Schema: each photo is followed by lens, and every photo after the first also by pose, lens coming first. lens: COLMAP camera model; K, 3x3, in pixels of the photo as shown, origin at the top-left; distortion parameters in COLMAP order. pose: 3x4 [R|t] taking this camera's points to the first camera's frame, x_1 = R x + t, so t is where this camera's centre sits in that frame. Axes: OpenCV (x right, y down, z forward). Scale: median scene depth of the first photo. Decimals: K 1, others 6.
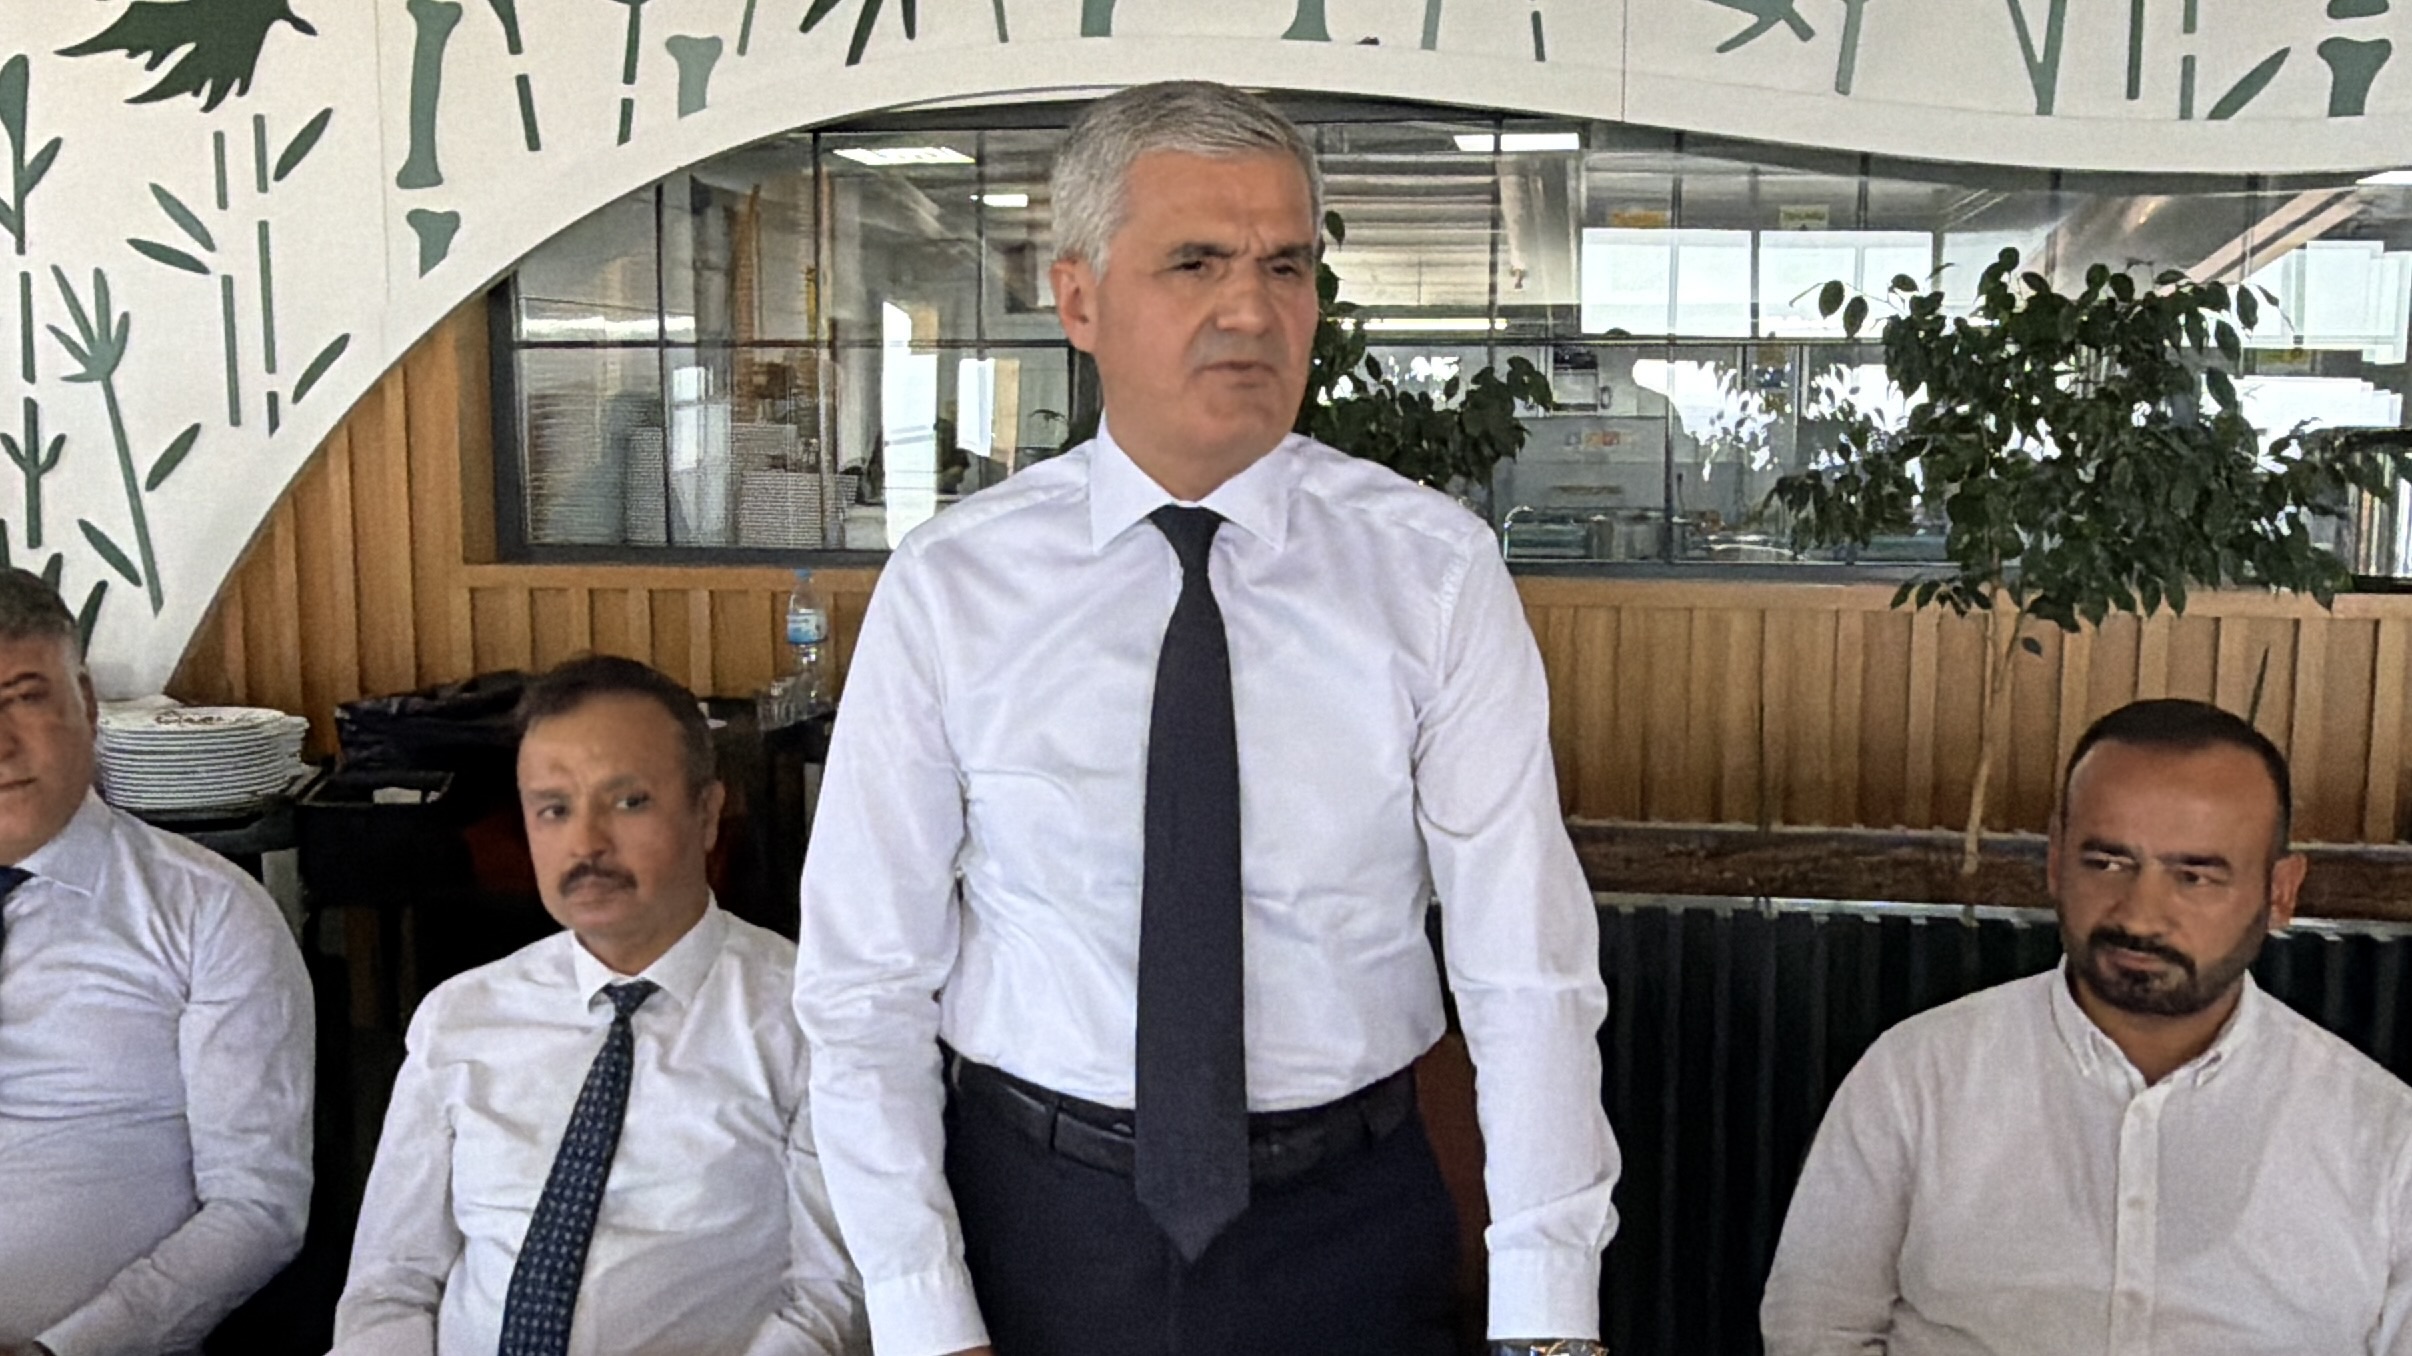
lens RADIAL K [[2300.5, 0, 1159.8], [0, 2300.5, 680.0], [0, 0, 1]] dist [0.001791, -0.006491]
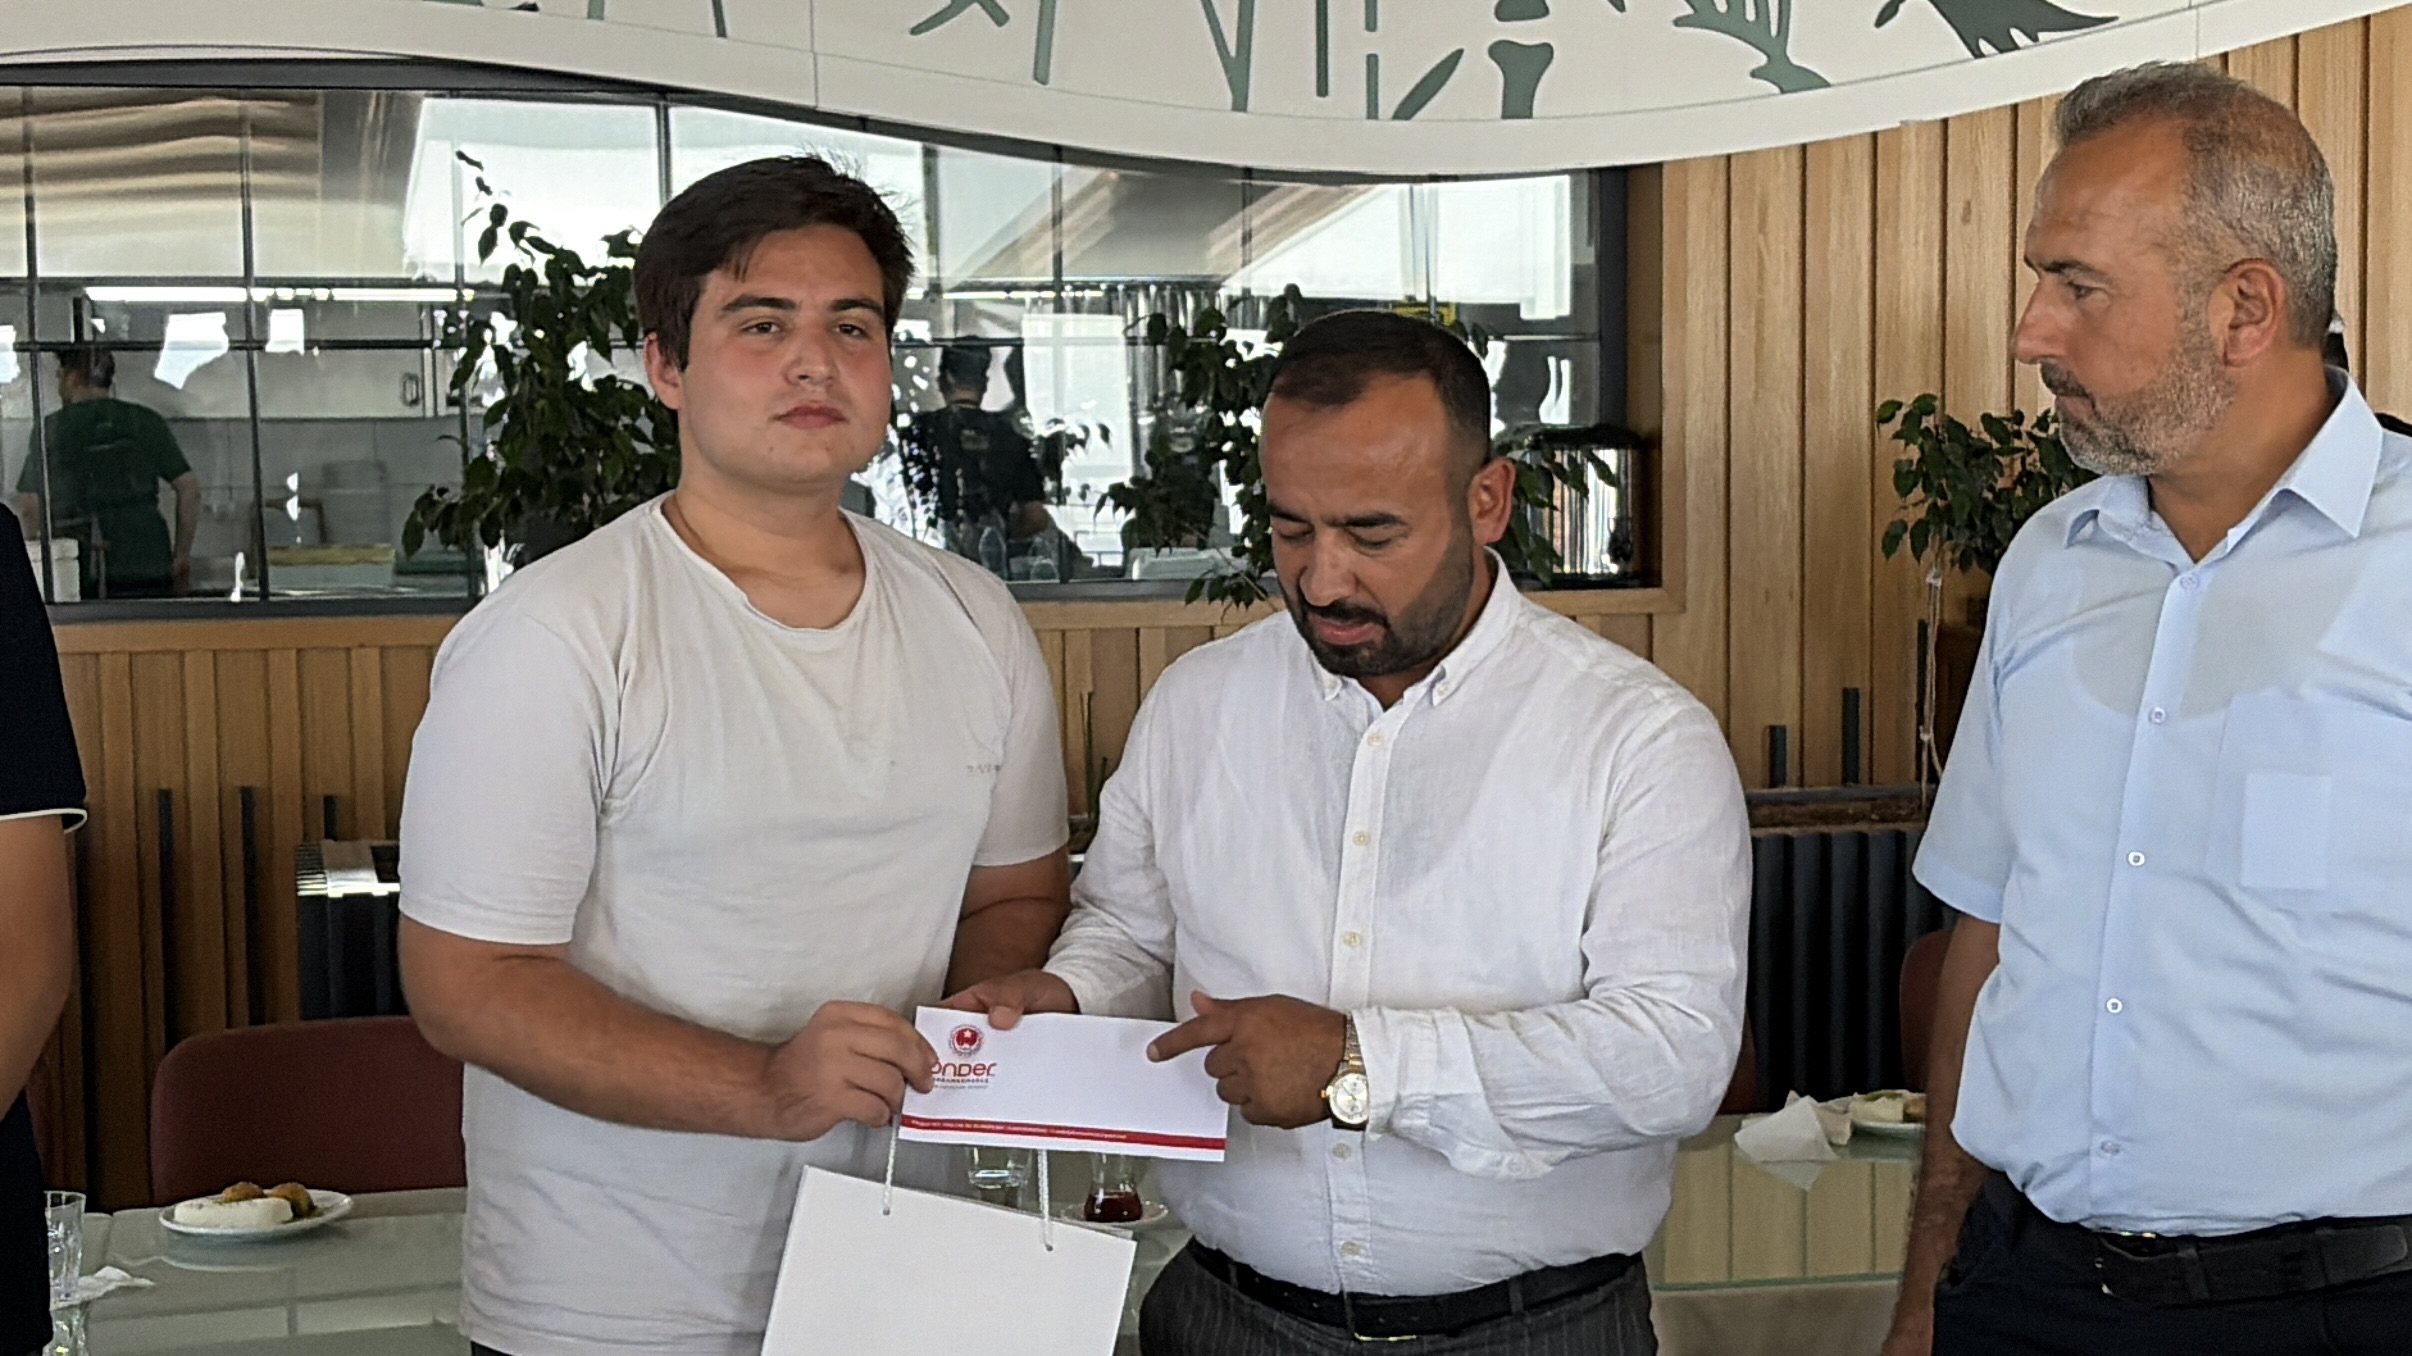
lens RADIAL K [[4167.0, 0, 1204.0], [0, 4167.0, 713.2], [0, 0, 1]] dist [0.243844, 0.050232]
pose [[0.917330, -0.043748, 0.395716, -0.345328], [0.059767, 0.997813, -0.028237, 0.057732], [-0.393616, 0.049553, 0.917939, -0.613502]]
